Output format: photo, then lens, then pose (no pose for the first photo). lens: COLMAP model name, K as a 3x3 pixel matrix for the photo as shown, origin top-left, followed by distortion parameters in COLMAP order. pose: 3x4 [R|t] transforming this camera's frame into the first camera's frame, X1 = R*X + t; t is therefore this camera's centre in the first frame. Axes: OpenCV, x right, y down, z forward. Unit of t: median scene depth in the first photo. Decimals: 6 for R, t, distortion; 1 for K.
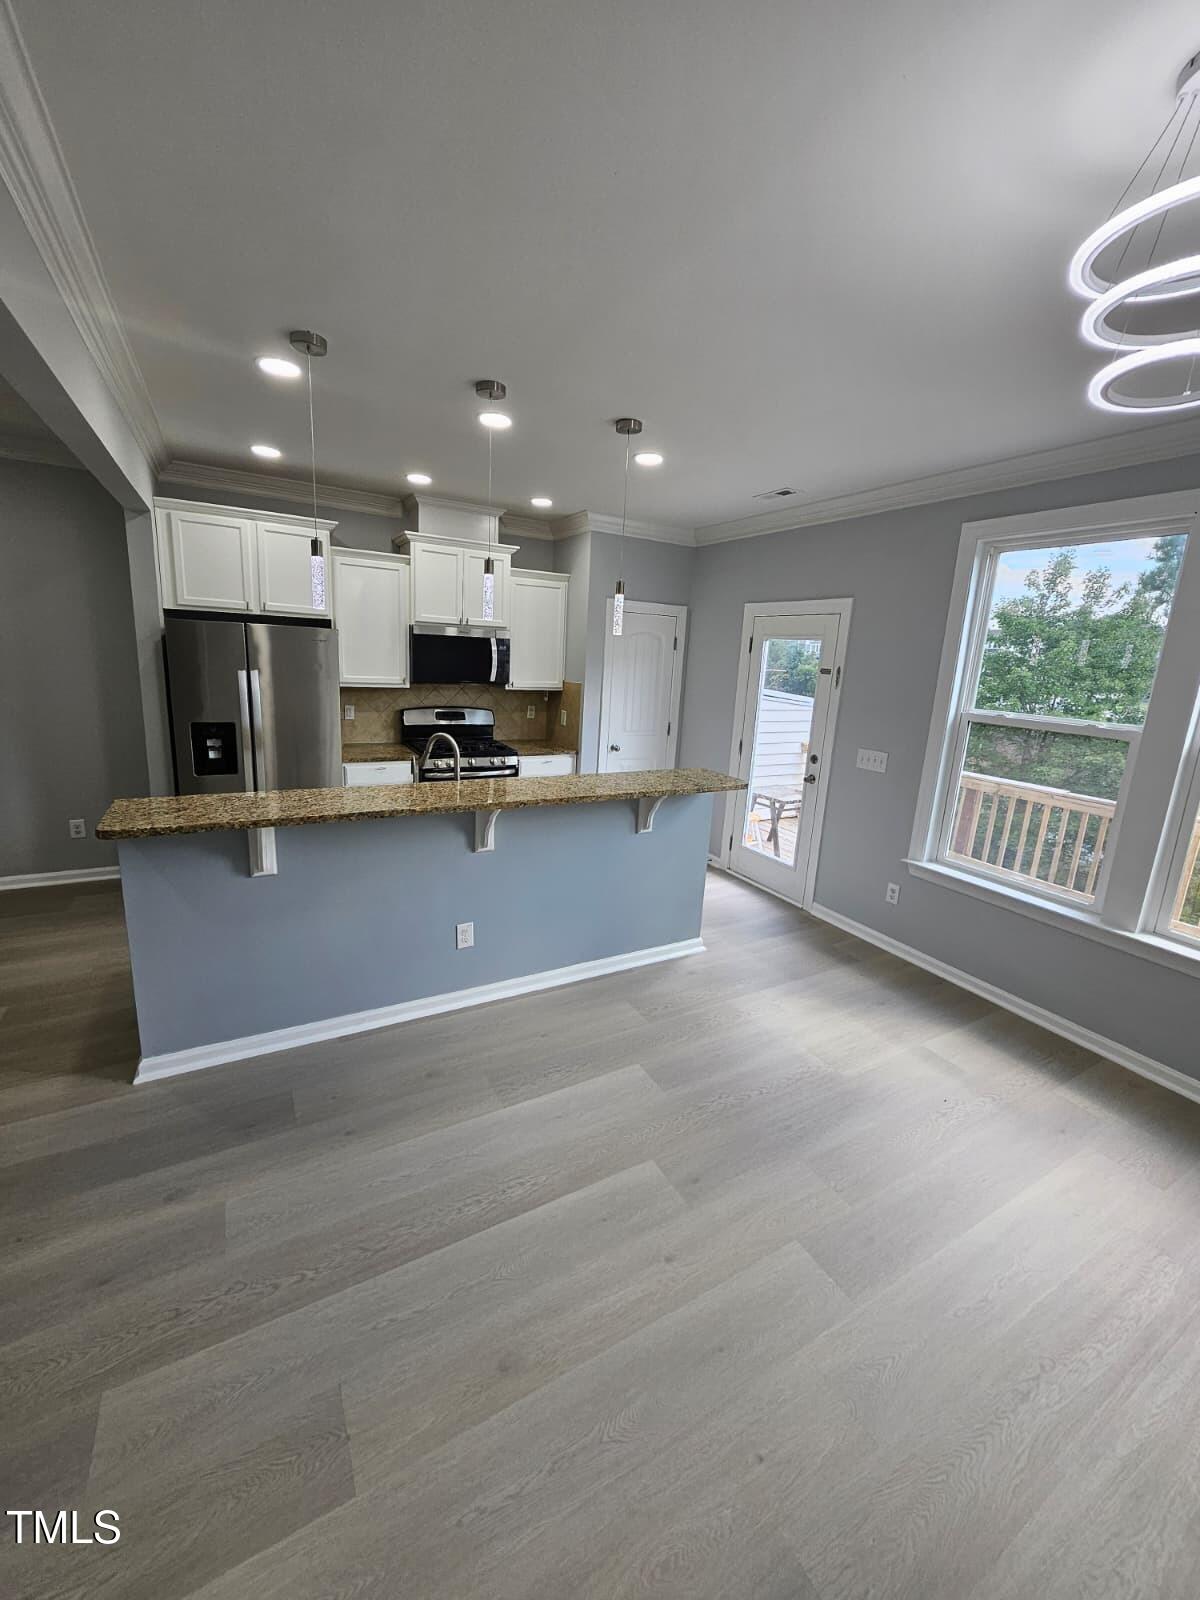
lens RADIAL K [[626.8, 0, 592.8], [0, 626.8, 782.1], [0, 0, 1]] dist [0.000351, -0.000130]
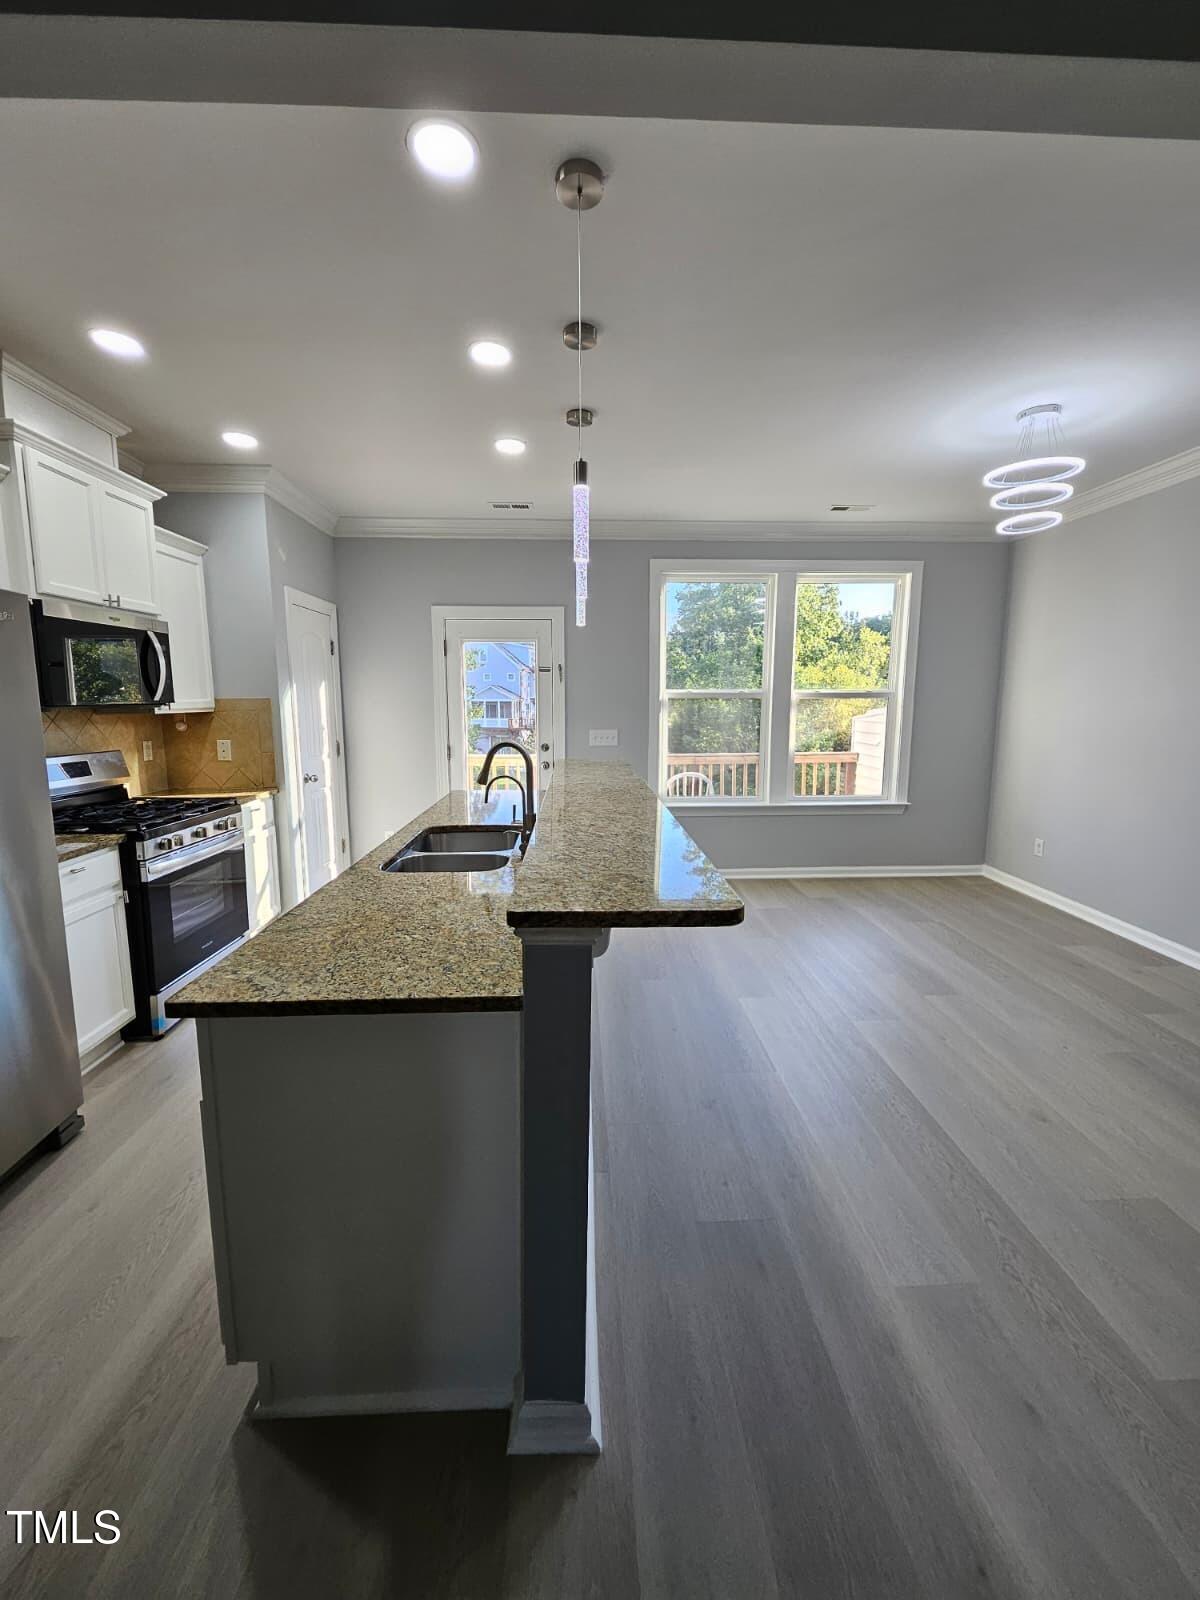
lens RADIAL K [[632.9, 0, 602.4], [0, 632.9, 781.3], [0, 0, 1]] dist [0.006947, -0.003733]
pose [[0.453337, -0.169241, 0.875125, -0.545731], [0.208125, 0.974768, 0.080697, -0.042647], [-0.866700, 0.145553, 0.477121, 0.338588]]
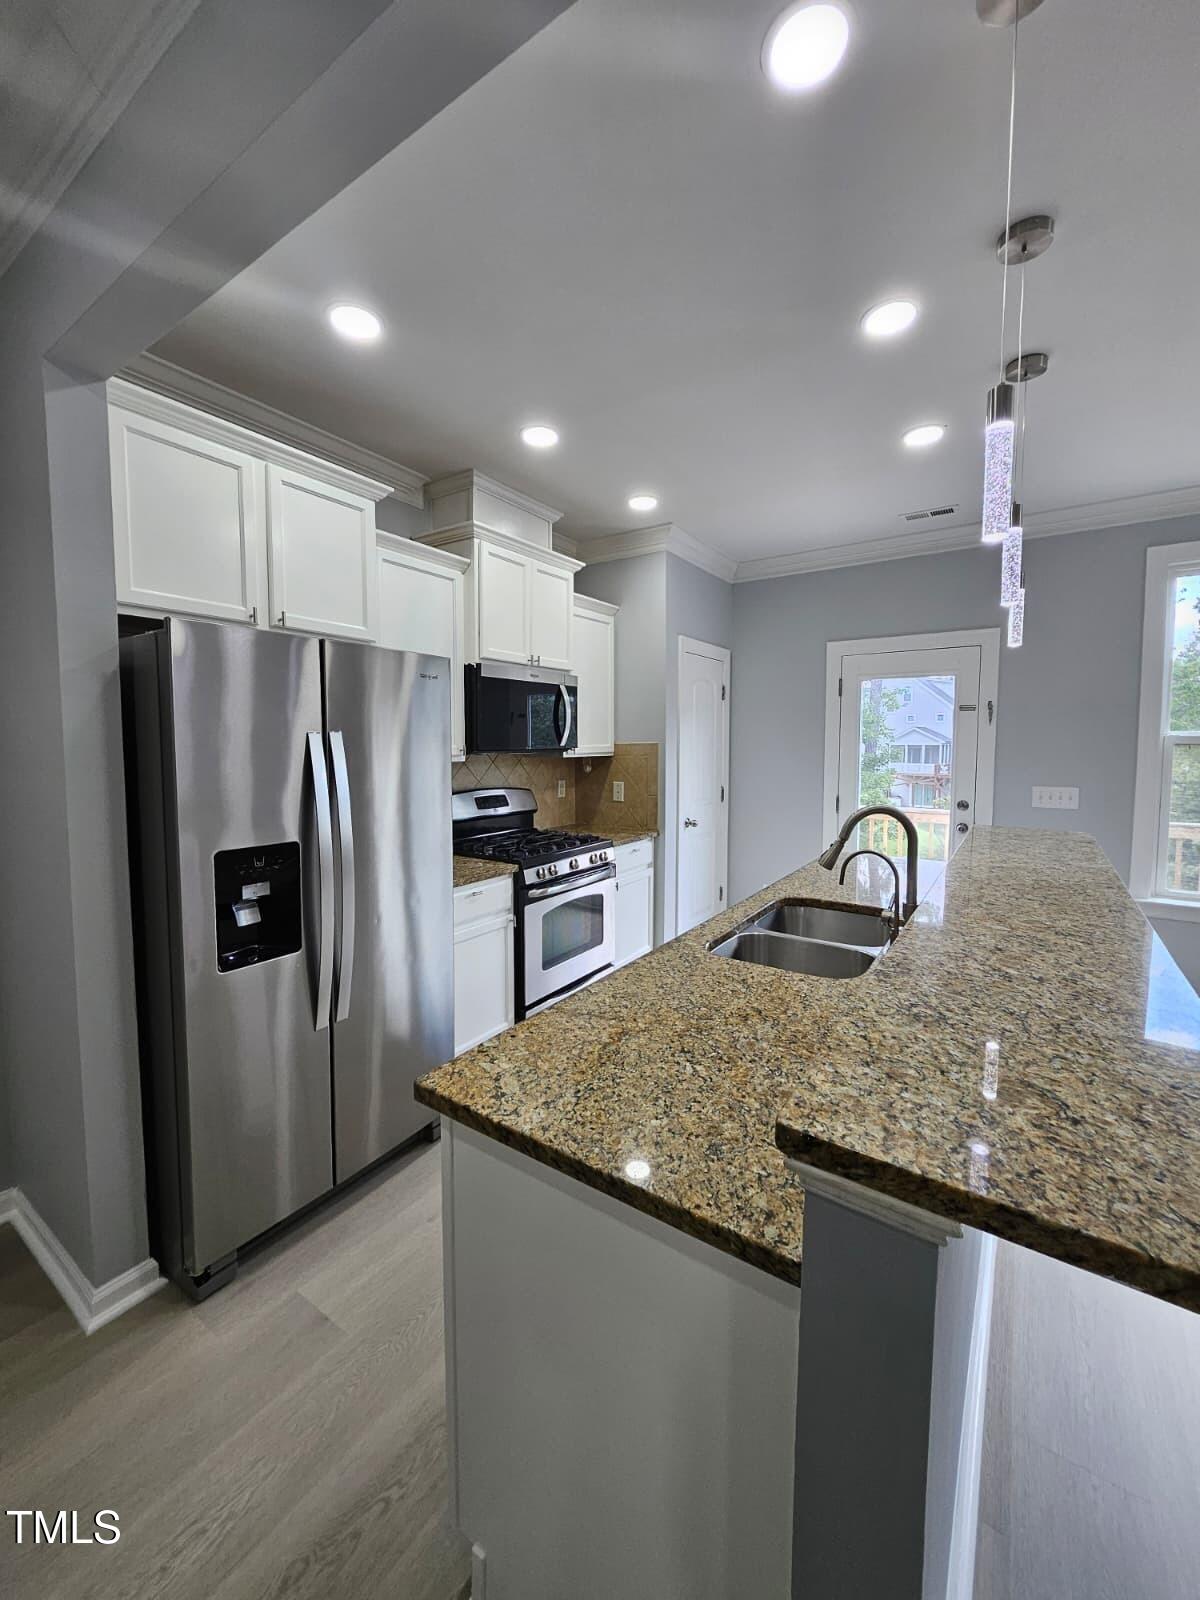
lens RADIAL K [[632.9, 0, 602.4], [0, 632.9, 781.3], [0, 0, 1]] dist [0.006947, -0.003733]
pose [[0.891175, -0.081668, 0.446248, -0.456960], [0.139387, 0.985374, -0.098028, -0.047790], [-0.431715, 0.149561, 0.889524, 0.370205]]
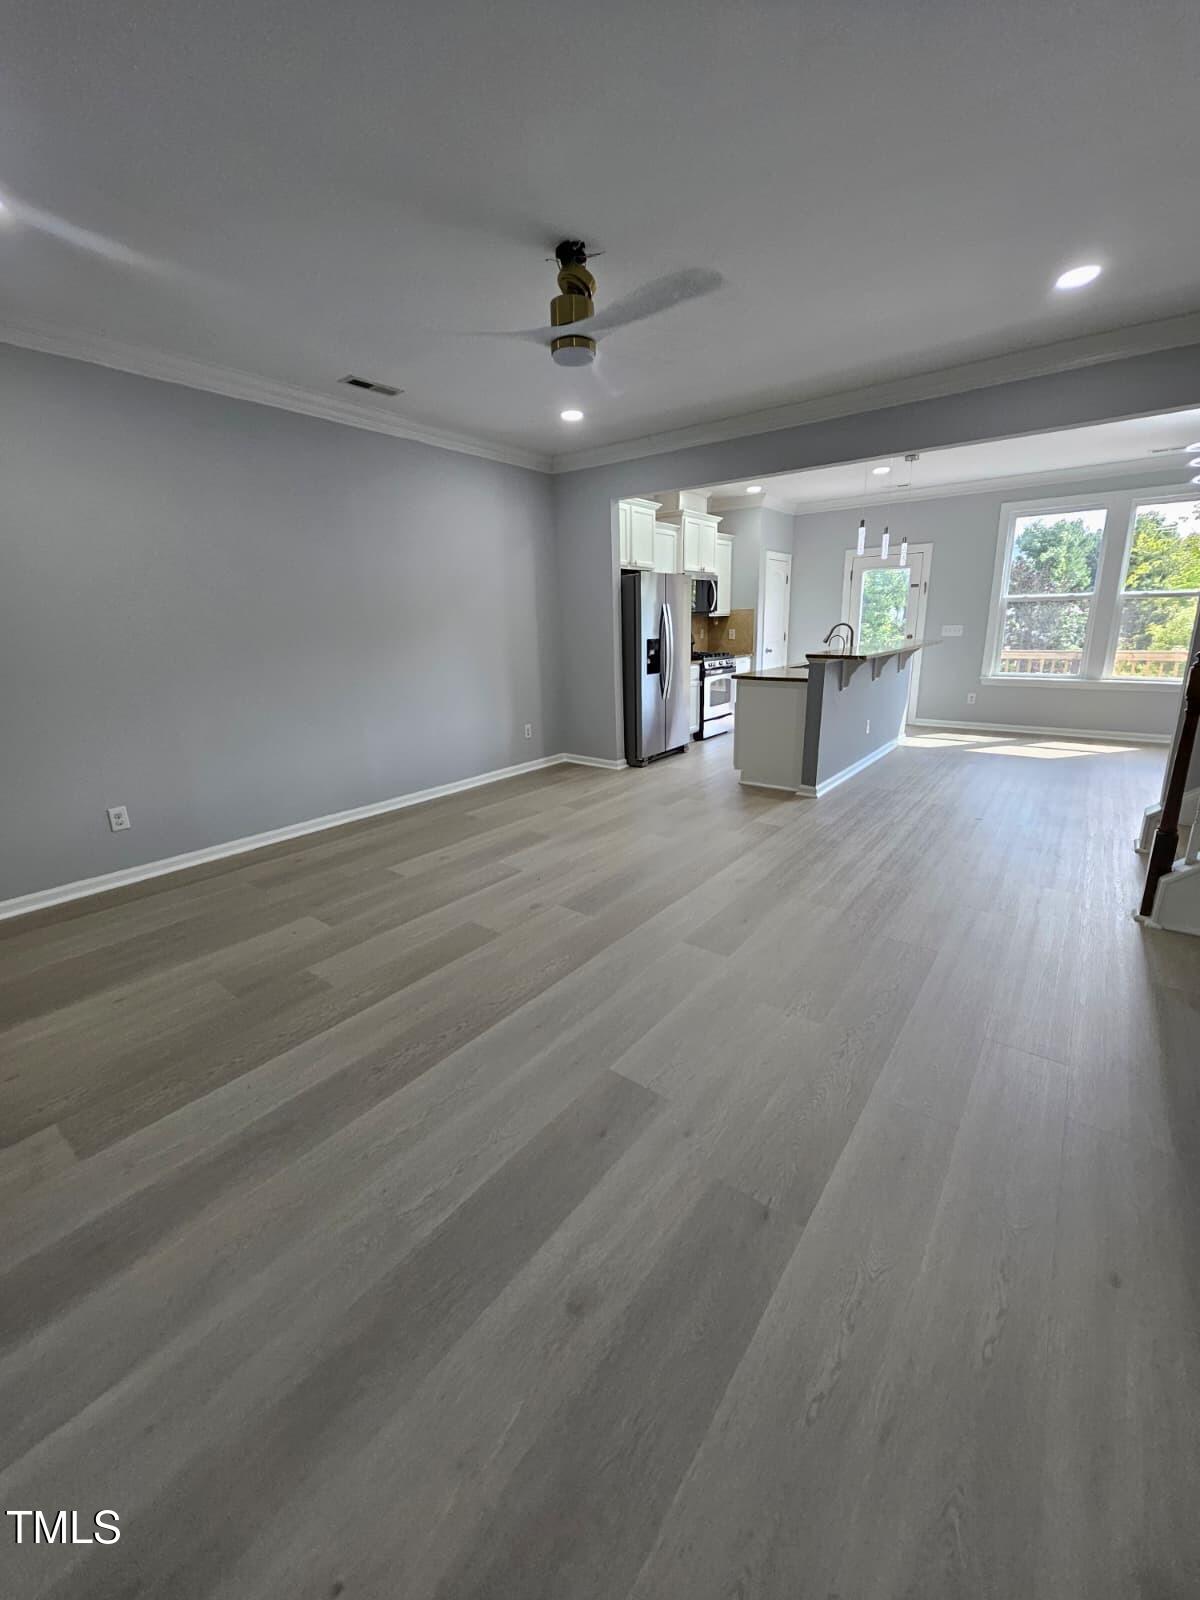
lens RADIAL K [[630.6, 0, 600.9], [0, 630.6, 773.6], [0, 0, 1]] dist [0.000601, 0.000026]
pose [[0.917581, -0.165697, 0.361371, -1.044622], [0.151614, 0.986153, 0.067202, 0.084233], [-0.367503, -0.006874, 0.929997, -0.308322]]
